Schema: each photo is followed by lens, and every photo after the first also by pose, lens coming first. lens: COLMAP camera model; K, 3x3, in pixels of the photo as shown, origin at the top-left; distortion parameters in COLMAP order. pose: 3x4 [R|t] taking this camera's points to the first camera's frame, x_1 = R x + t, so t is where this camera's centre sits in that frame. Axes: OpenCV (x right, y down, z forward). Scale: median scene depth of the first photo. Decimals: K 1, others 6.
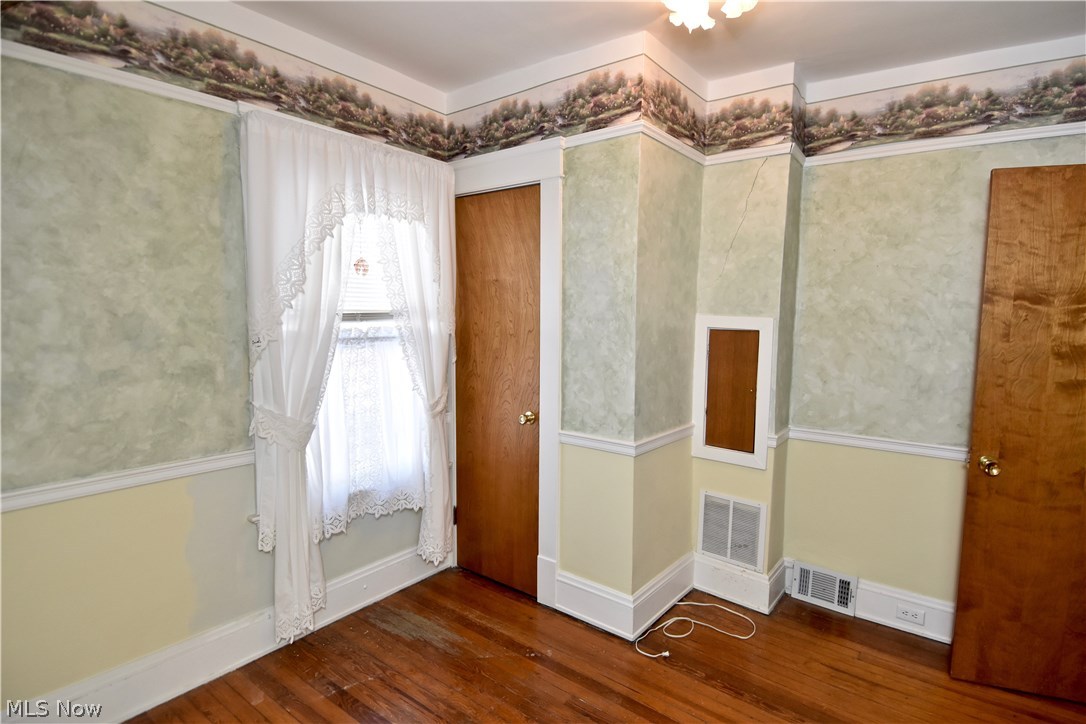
lens RADIAL K [[559.9, 0, 573.5], [0, 559.9, 368.1], [0, 0, 1]] dist [0.041256, -0.045906]
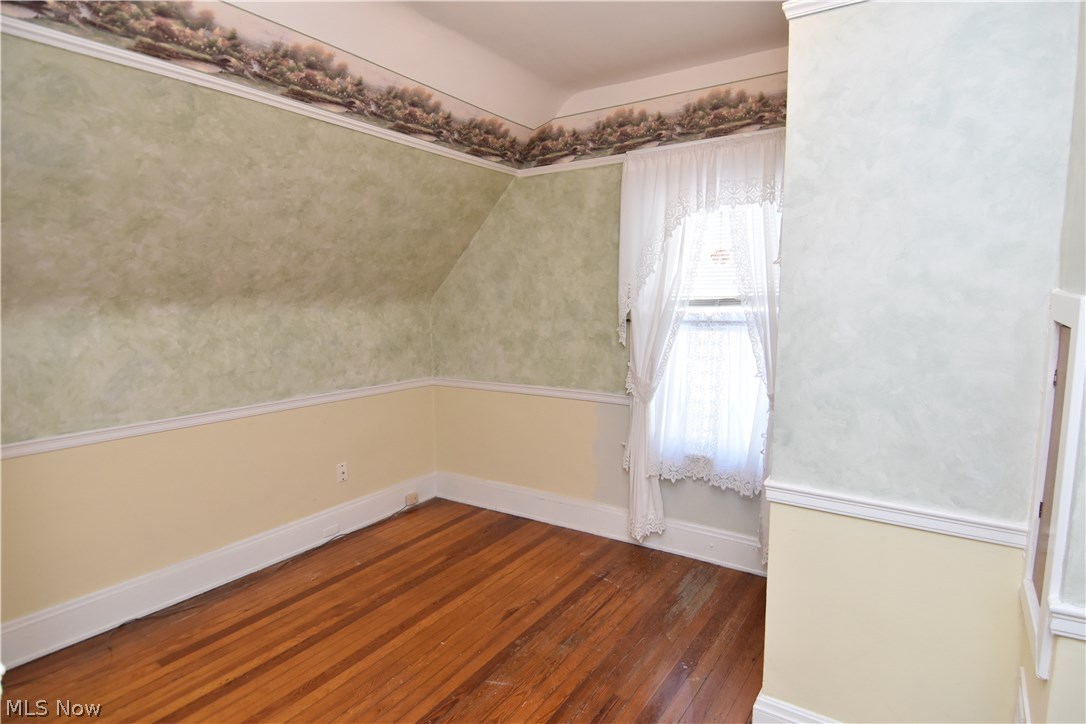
lens RADIAL K [[559.9, 0, 573.5], [0, 559.9, 368.1], [0, 0, 1]] dist [0.041256, -0.045906]
pose [[0.068982, 0.110459, -0.991484, 0.937940], [-0.093140, 0.990223, 0.103838, -0.067532], [0.993261, 0.085184, 0.078595, 0.848639]]
